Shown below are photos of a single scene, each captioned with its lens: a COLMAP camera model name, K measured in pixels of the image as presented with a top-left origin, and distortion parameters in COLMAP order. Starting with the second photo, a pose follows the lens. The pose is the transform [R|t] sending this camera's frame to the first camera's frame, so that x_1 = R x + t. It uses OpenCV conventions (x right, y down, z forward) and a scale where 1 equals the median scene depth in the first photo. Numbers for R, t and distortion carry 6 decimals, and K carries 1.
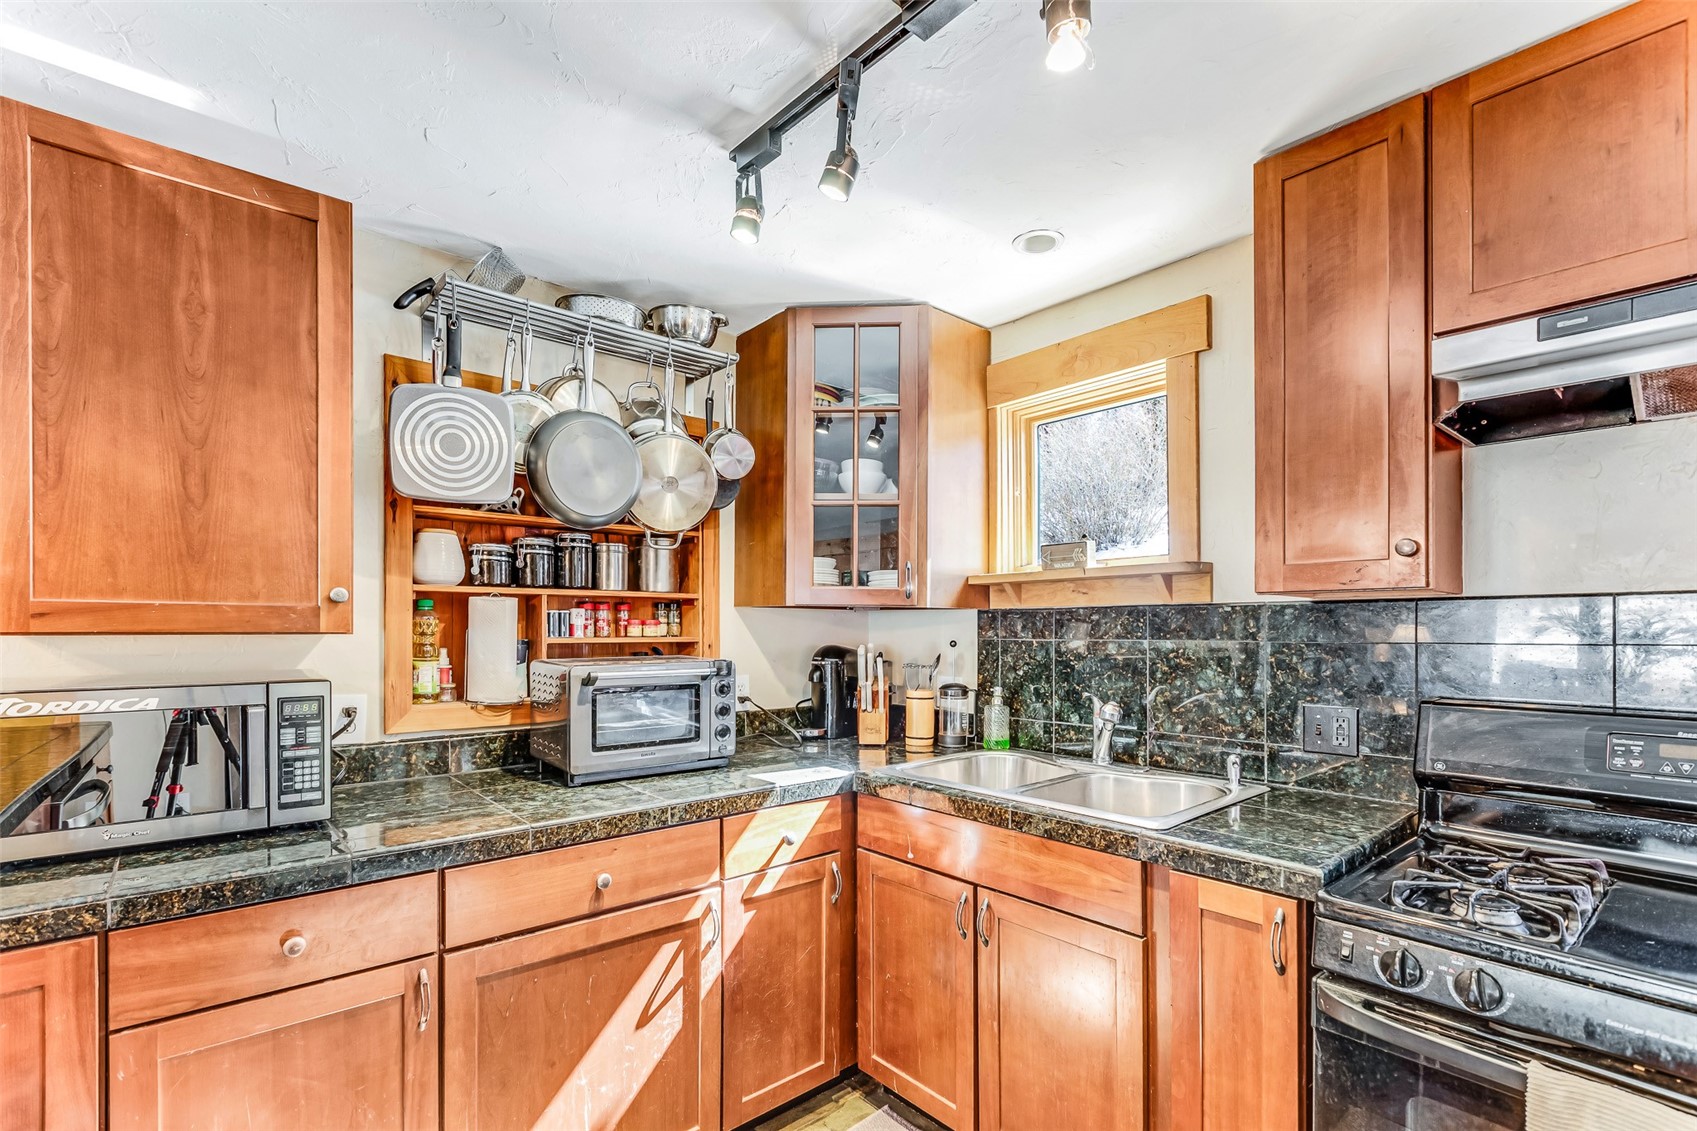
lens RADIAL K [[766.6, 0, 856.5], [0, 766.6, 624.6], [0, 0, 1]] dist [-0.003349, -0.000146]
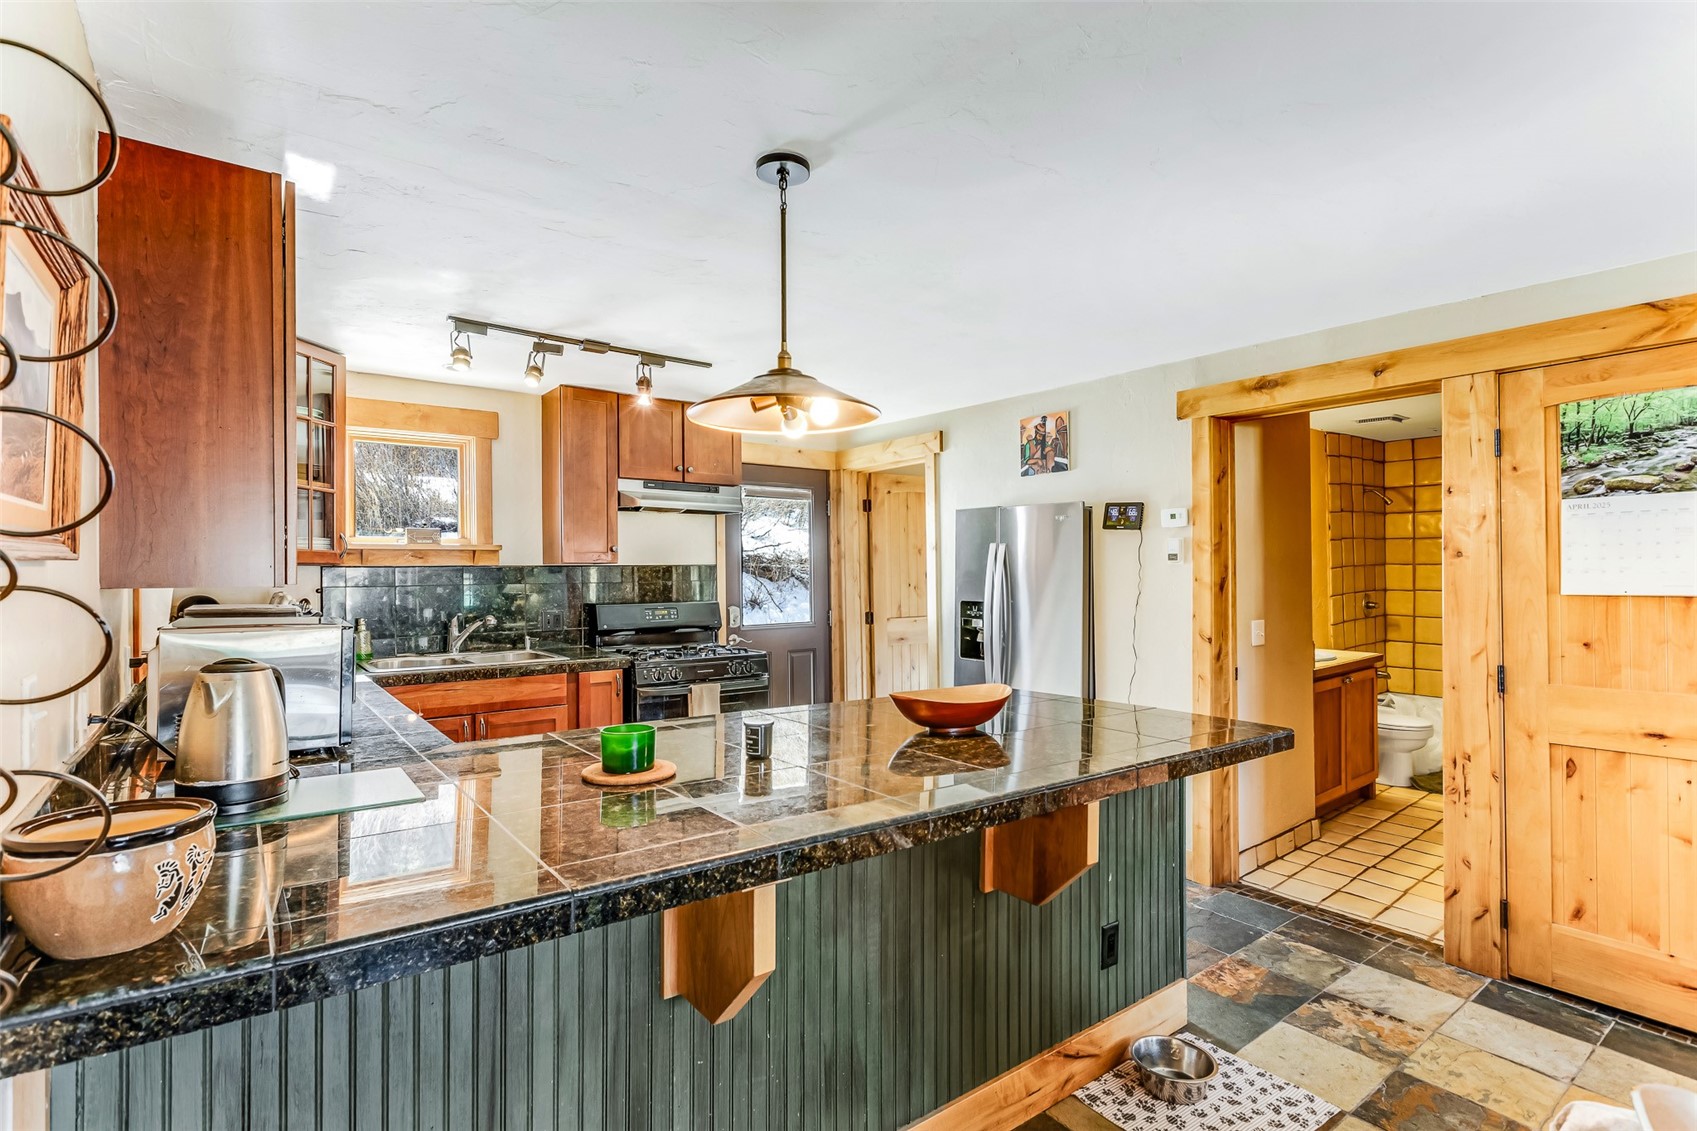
lens RADIAL K [[800.4, 0, 845.5], [0, 800.4, 566.8], [0, 0, 1]] dist [-0.000028, 0.000114]
pose [[0.062642, 0.008990, 0.997996, -1.524867], [0.005635, 0.999940, -0.009362, -0.001658], [-0.998020, 0.006210, 0.062588, -0.036945]]
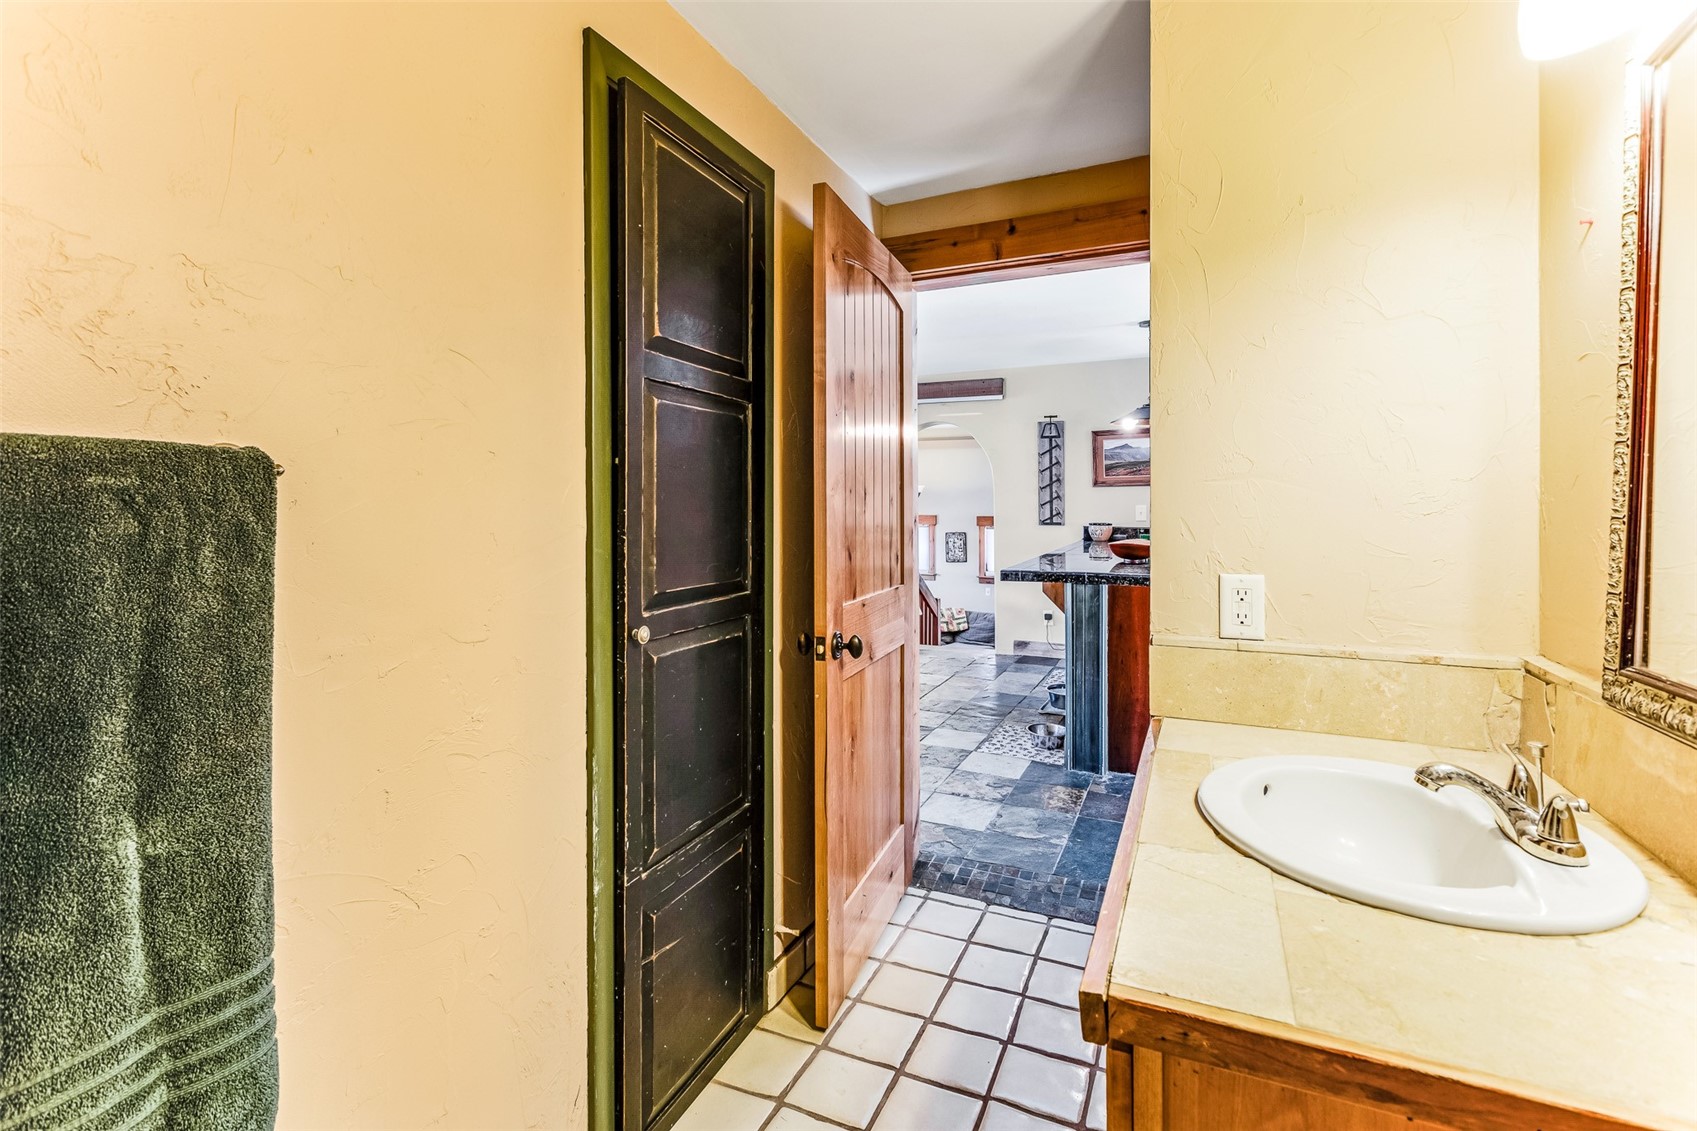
lens RADIAL K [[775.9, 0, 850.2], [0, 775.9, 497.0], [0, 0, 1]] dist [0.006103, -0.000077]
pose [[0.412486, -0.005458, -0.910948, 1.042880], [0.000813, 0.999984, -0.005623, 0.043204], [0.910964, 0.001579, 0.412483, -1.605385]]
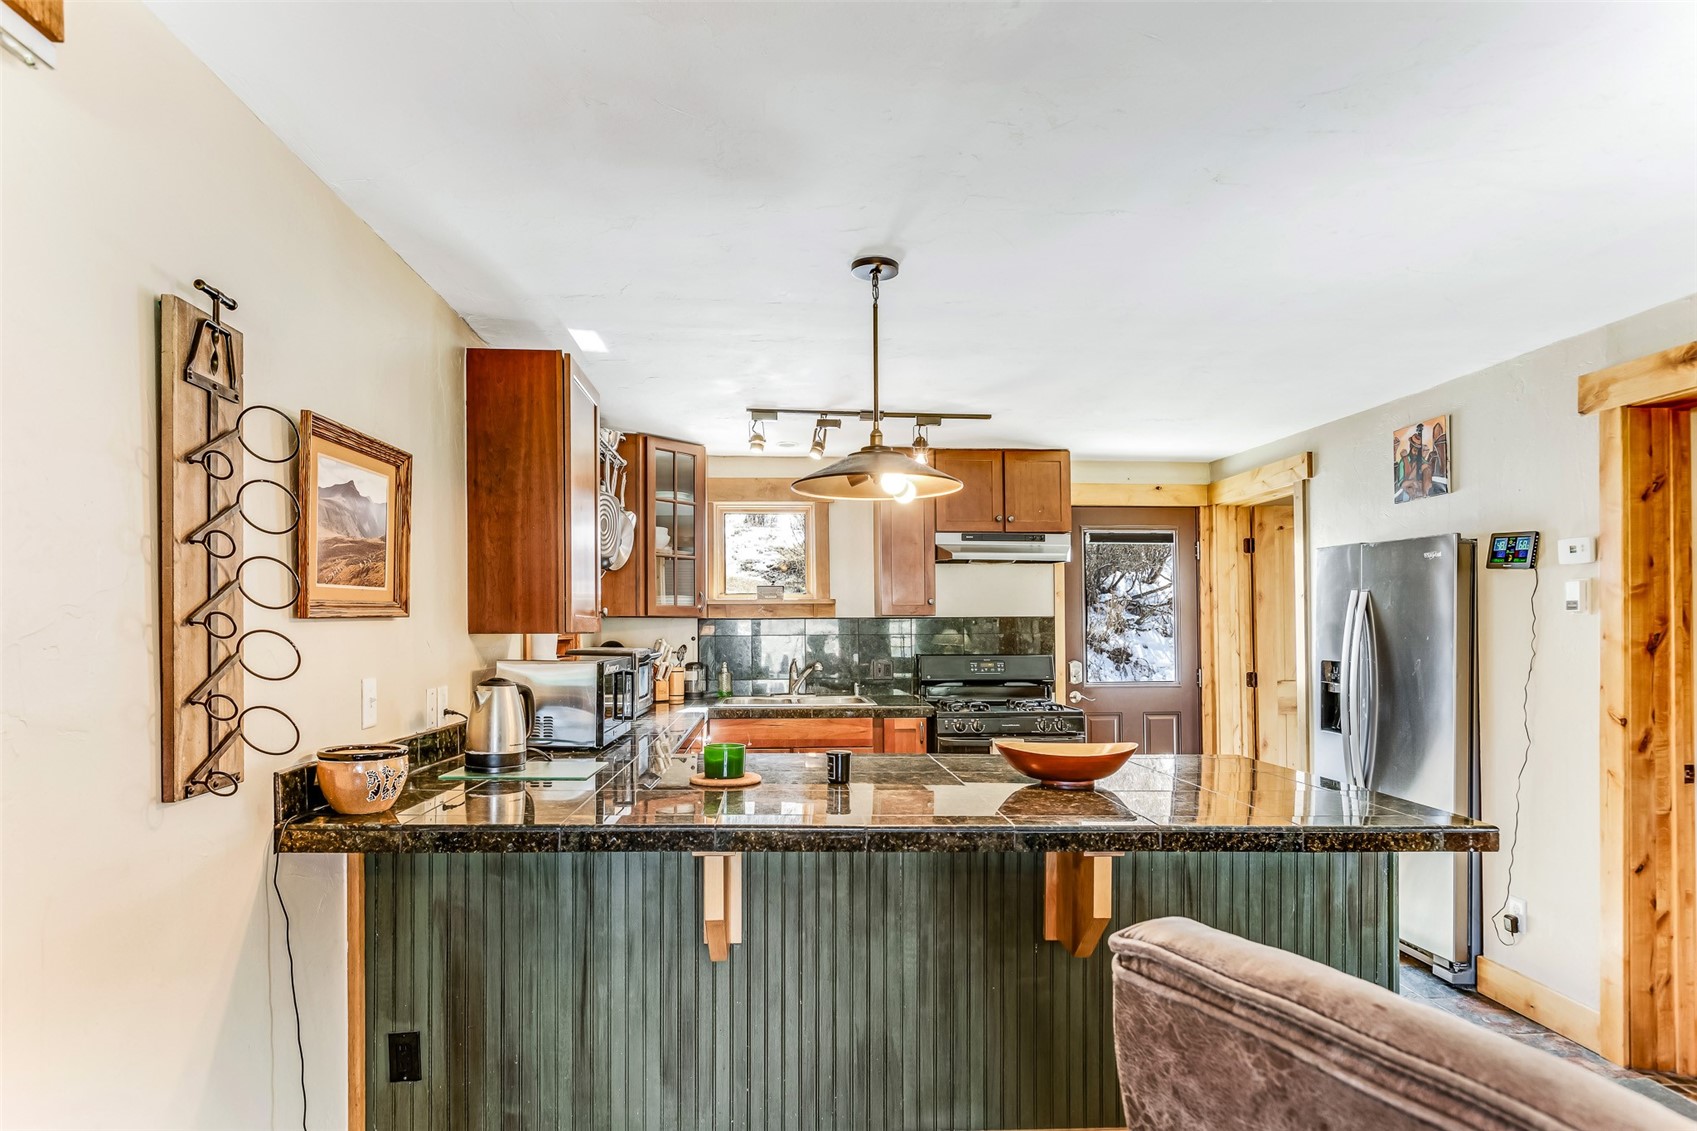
lens RADIAL K [[923.8, 0, 848.4], [0, 923.8, 625.6], [0, 0, 1]] dist [0.002312, 0.000506]
pose [[0.594159, 0.001422, 0.804346, -1.600649], [0.000738, 0.999997, -0.002312, -0.000823], [-0.804347, 0.001967, 0.594156, -0.588652]]
